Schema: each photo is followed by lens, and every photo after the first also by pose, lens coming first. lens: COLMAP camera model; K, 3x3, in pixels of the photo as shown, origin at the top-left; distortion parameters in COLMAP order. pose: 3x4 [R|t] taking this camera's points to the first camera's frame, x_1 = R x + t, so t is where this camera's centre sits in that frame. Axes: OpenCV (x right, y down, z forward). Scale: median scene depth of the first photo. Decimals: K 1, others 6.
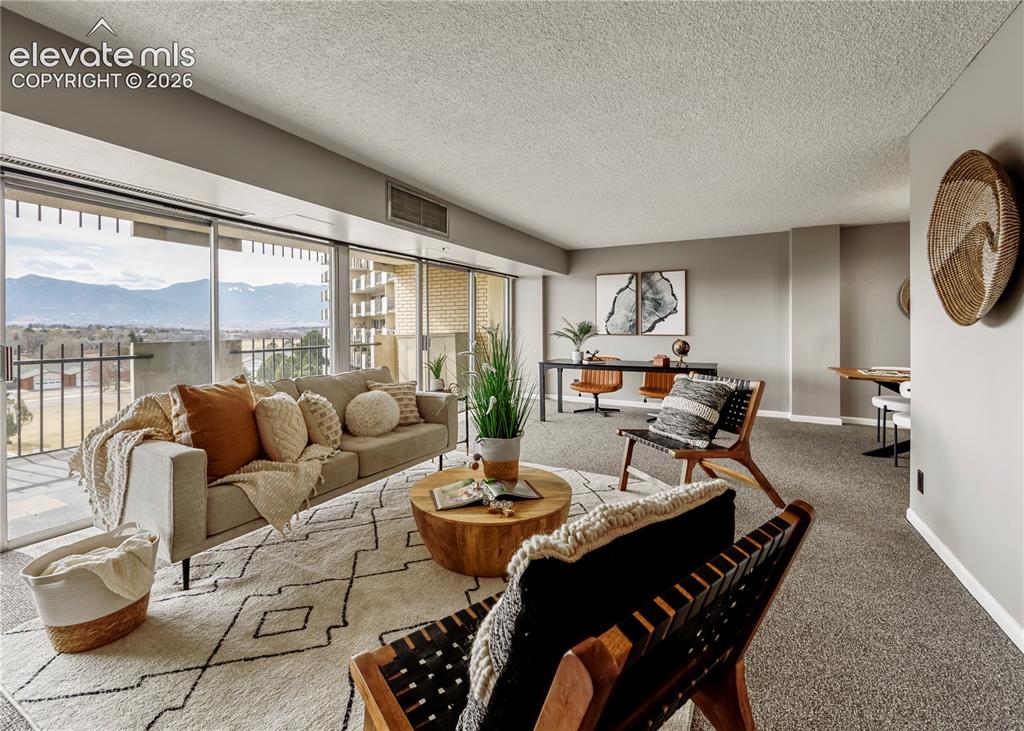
lens RADIAL K [[458.5, 0, 517.8], [0, 458.5, 335.3], [0, 0, 1]] dist [-0.000278, -0.000812]
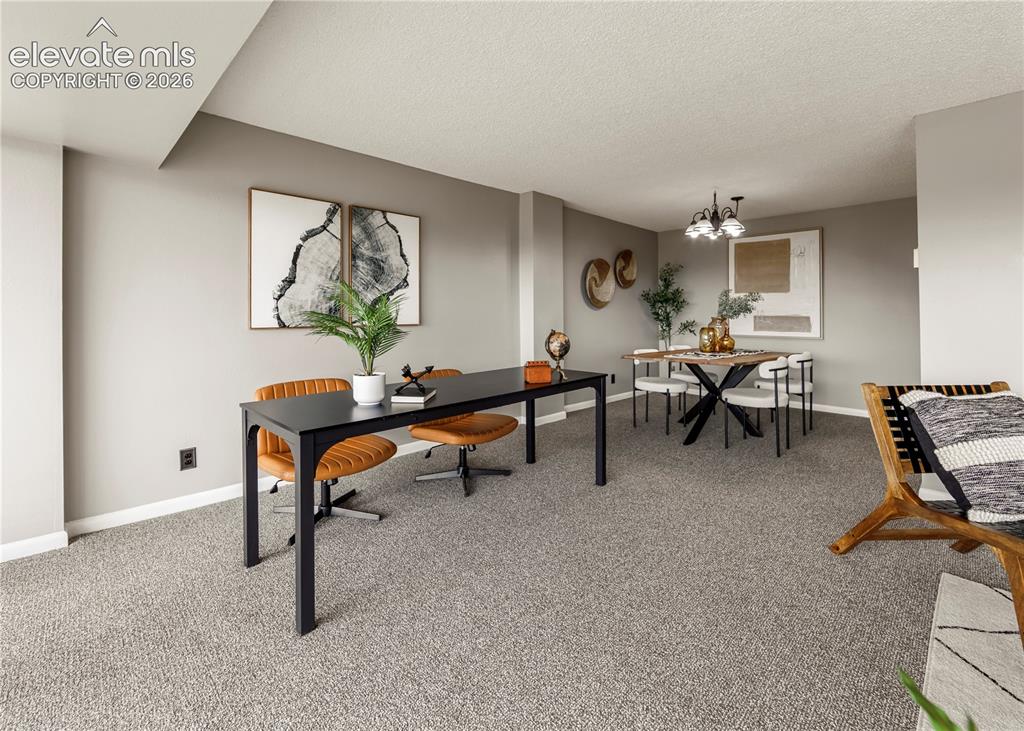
lens RADIAL K [[458.5, 0, 516.8], [0, 458.5, 309.9], [0, 0, 1]] dist [-0.000278, -0.000812]
pose [[0.294054, 0.004811, 0.955777, -0.275264], [0.021567, 0.999699, -0.011667, -0.015231], [-0.955545, 0.024044, 0.293862, 1.106956]]
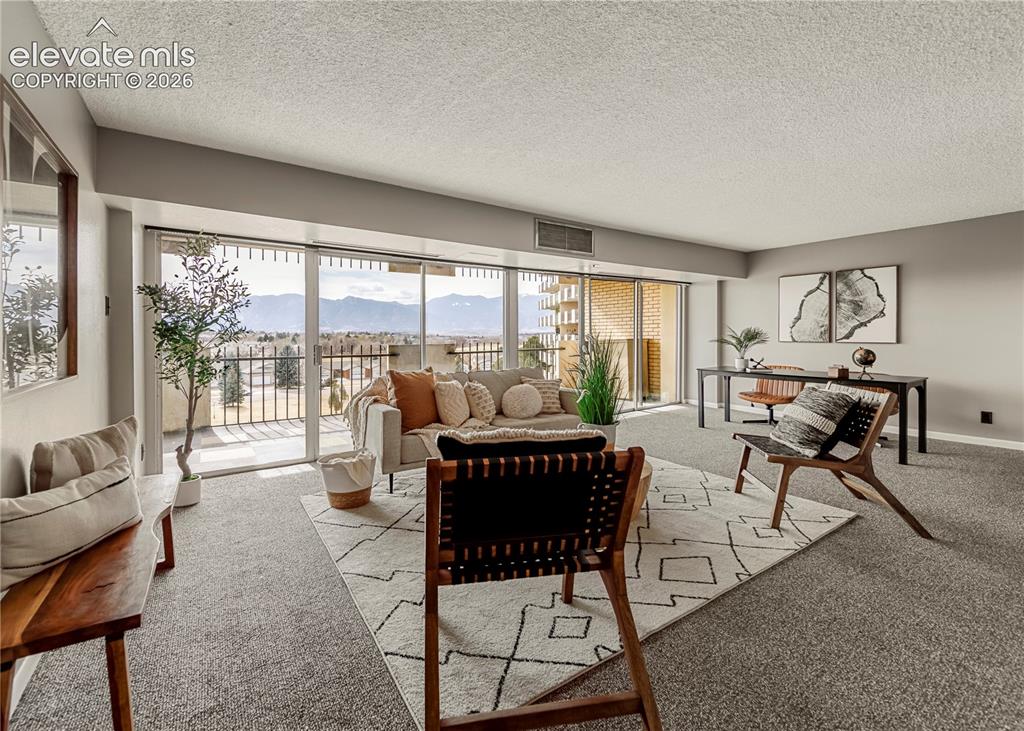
lens RADIAL K [[458.5, 0, 497.1], [0, 458.5, 343.7], [0, 0, 1]] dist [-0.000278, -0.000812]
pose [[0.874465, 0.008847, -0.485008, 0.211319], [-0.006529, 0.999958, 0.006469, 0.000309], [0.485044, -0.002491, 0.874486, -0.135310]]
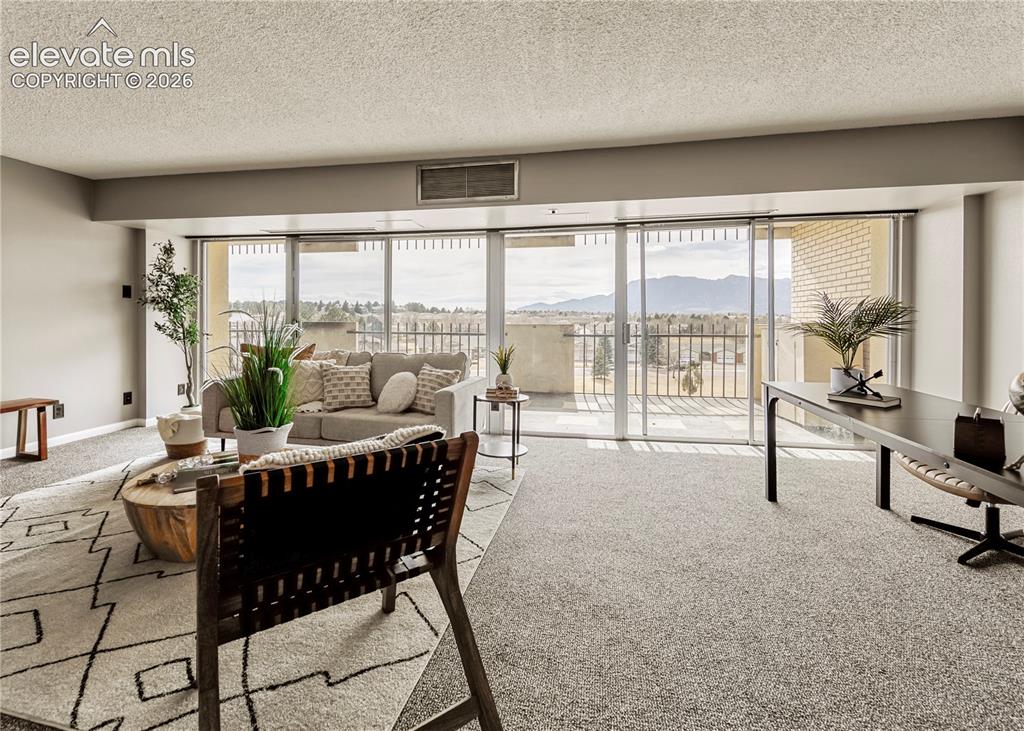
lens RADIAL K [[458.5, 0, 505.3], [0, 458.5, 321.5], [0, 0, 1]] dist [-0.000278, -0.000812]
pose [[0.249869, 0.016772, -0.968134, 0.660914], [-0.021752, 0.999695, 0.011705, -0.010687], [0.968035, 0.018134, 0.250158, 0.838262]]
